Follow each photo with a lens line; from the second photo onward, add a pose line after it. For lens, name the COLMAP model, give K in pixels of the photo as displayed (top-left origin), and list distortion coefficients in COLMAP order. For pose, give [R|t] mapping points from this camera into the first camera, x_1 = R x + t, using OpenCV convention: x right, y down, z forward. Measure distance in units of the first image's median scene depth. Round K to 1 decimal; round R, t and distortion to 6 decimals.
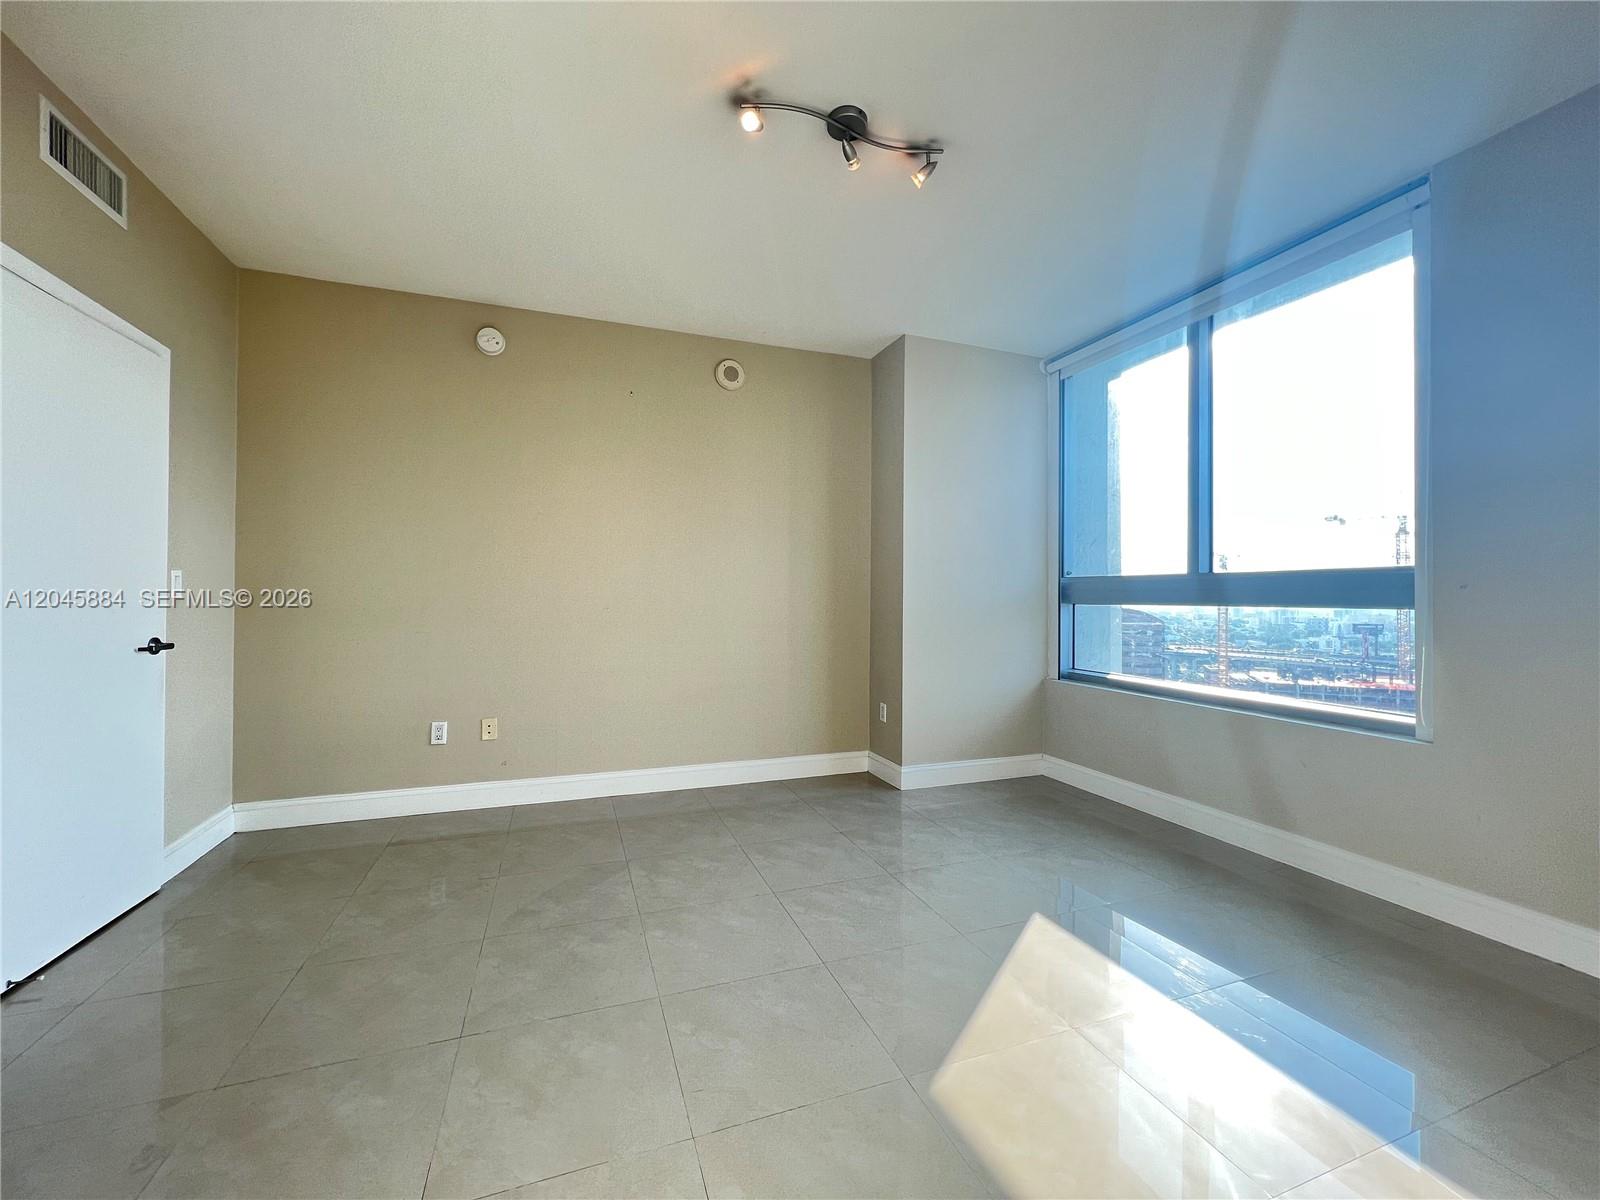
lens RADIAL K [[641.7, 0, 797.3], [0, 641.7, 597.5], [0, 0, 1]] dist [-0.000403, -0.000101]
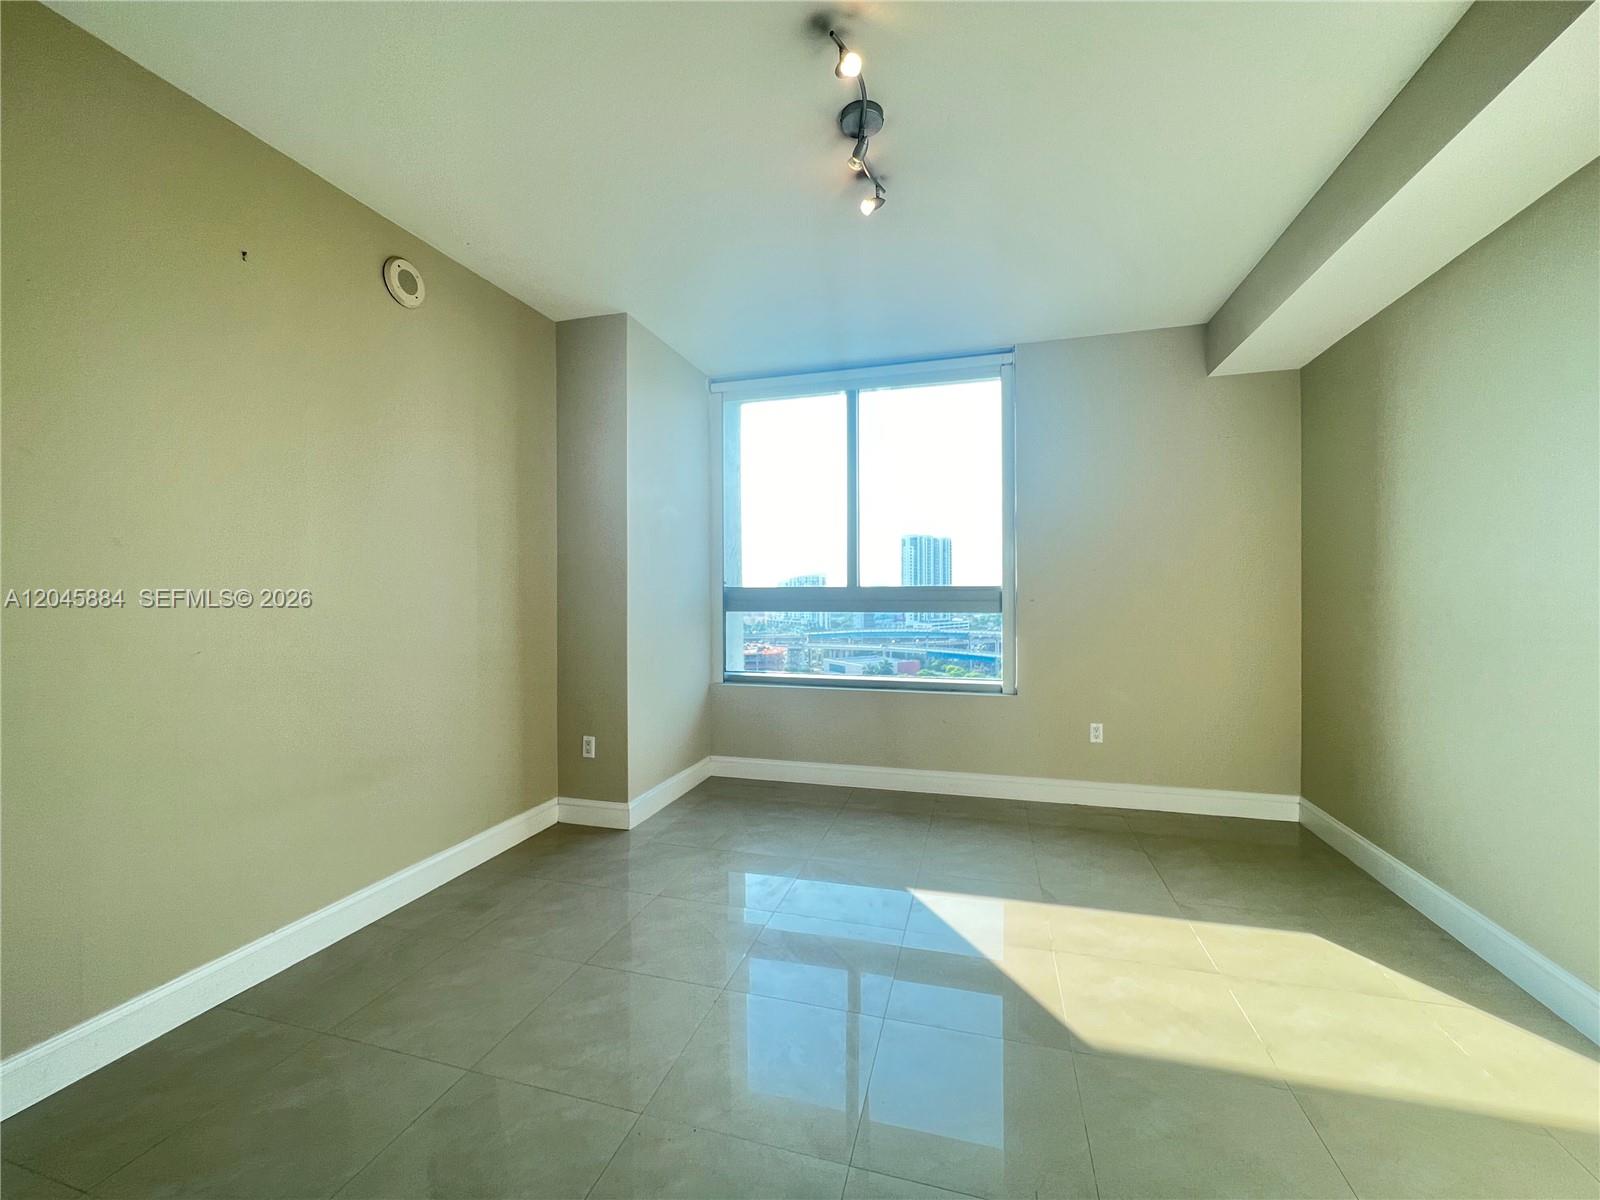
lens RADIAL K [[642.2, 0, 794.5], [0, 642.2, 598.0], [0, 0, 1]] dist [-0.000939, -0.000153]
pose [[0.594647, -0.015167, 0.803844, -0.408878], [0.005242, 0.999874, 0.014988, -0.031408], [-0.803970, -0.004699, 0.594651, 0.287746]]
